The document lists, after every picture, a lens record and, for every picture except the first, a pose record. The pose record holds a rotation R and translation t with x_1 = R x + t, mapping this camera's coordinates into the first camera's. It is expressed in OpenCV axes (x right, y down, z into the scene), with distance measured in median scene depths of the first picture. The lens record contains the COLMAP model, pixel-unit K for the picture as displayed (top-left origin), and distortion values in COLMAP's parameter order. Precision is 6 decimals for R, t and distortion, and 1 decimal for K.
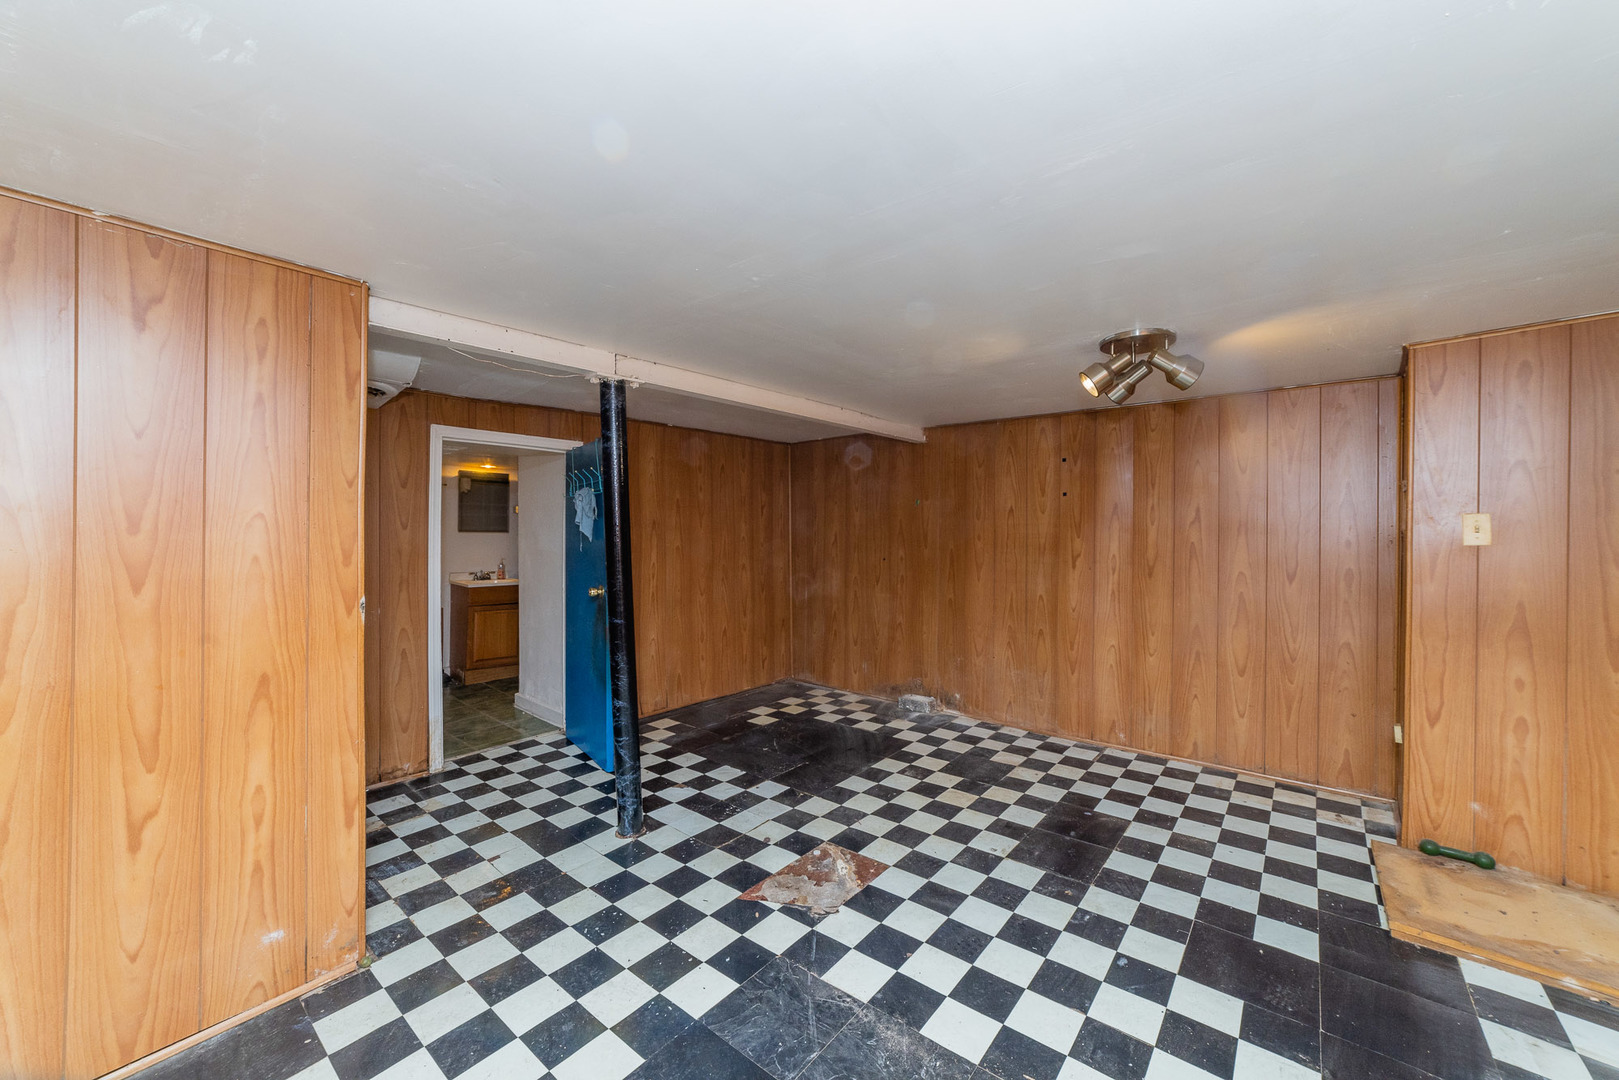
lens RADIAL K [[624.2, 0, 811.4], [0, 624.2, 534.2], [0, 0, 1]] dist [-0.019200, 0.003995]
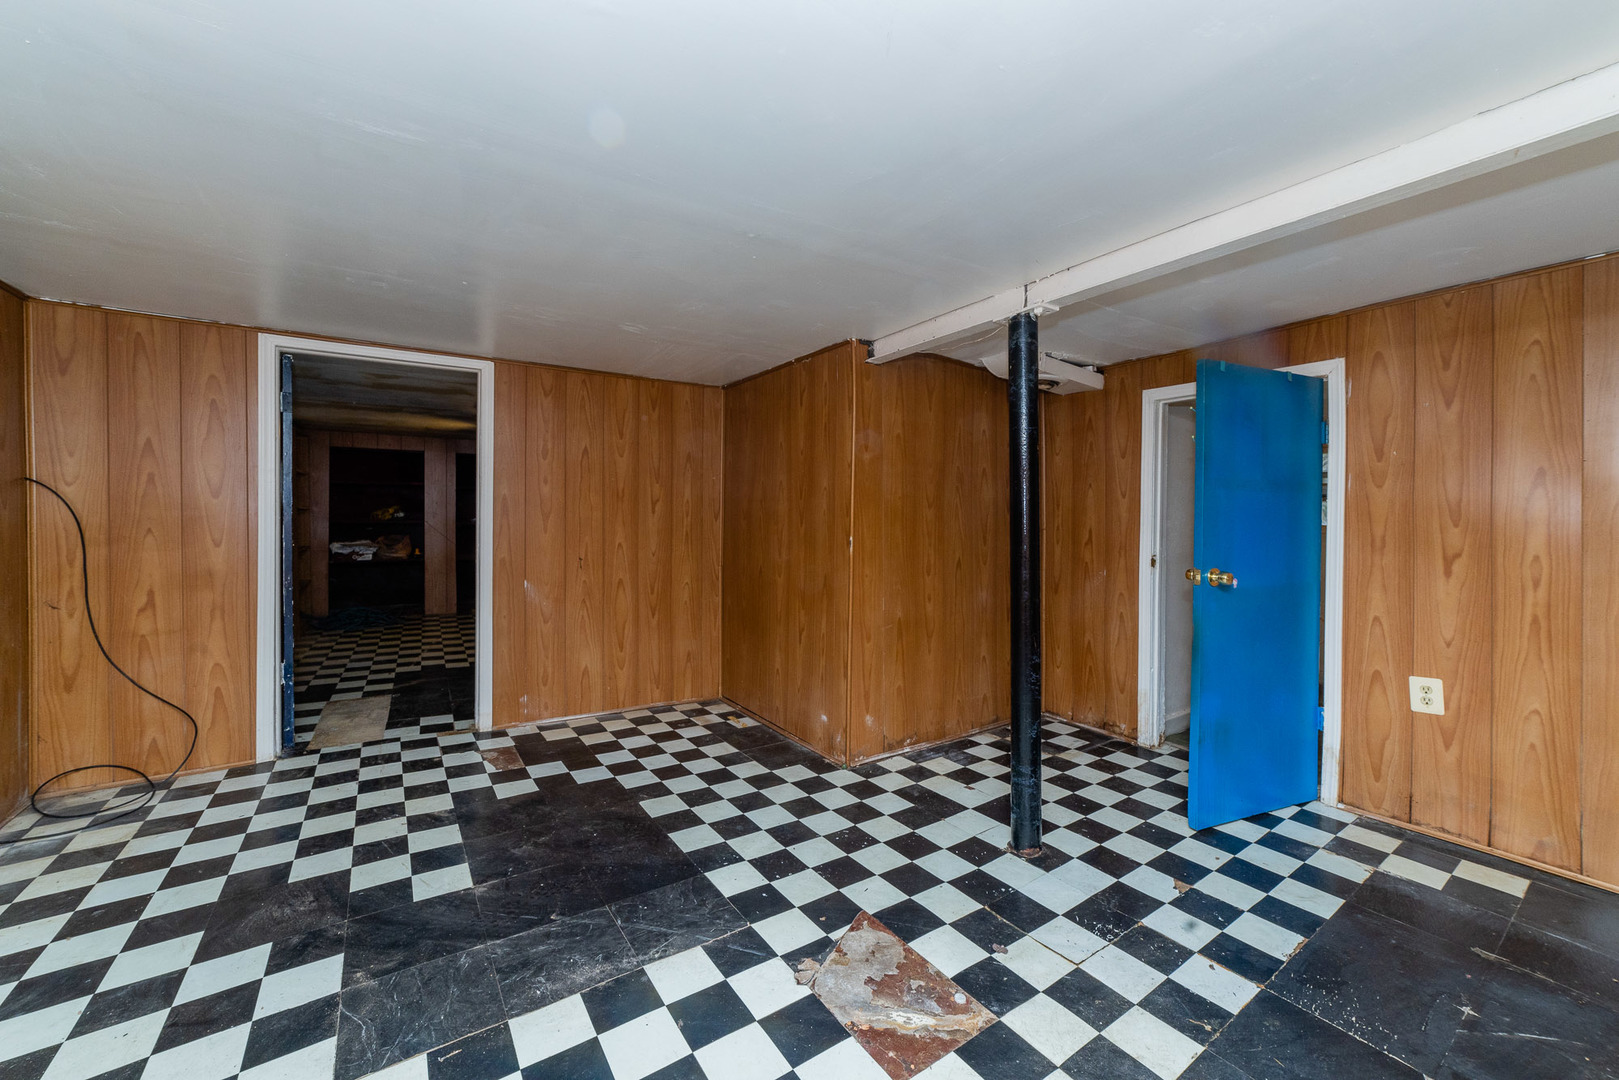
lens RADIAL K [[624.2, 0, 814.1], [0, 624.2, 518.5], [0, 0, 1]] dist [-0.019200, 0.003995]
pose [[-0.273929, 0.002514, -0.961747, 0.678417], [-0.011189, 0.999921, 0.005800, 0.036991], [0.961685, 0.012350, -0.273879, 1.091537]]
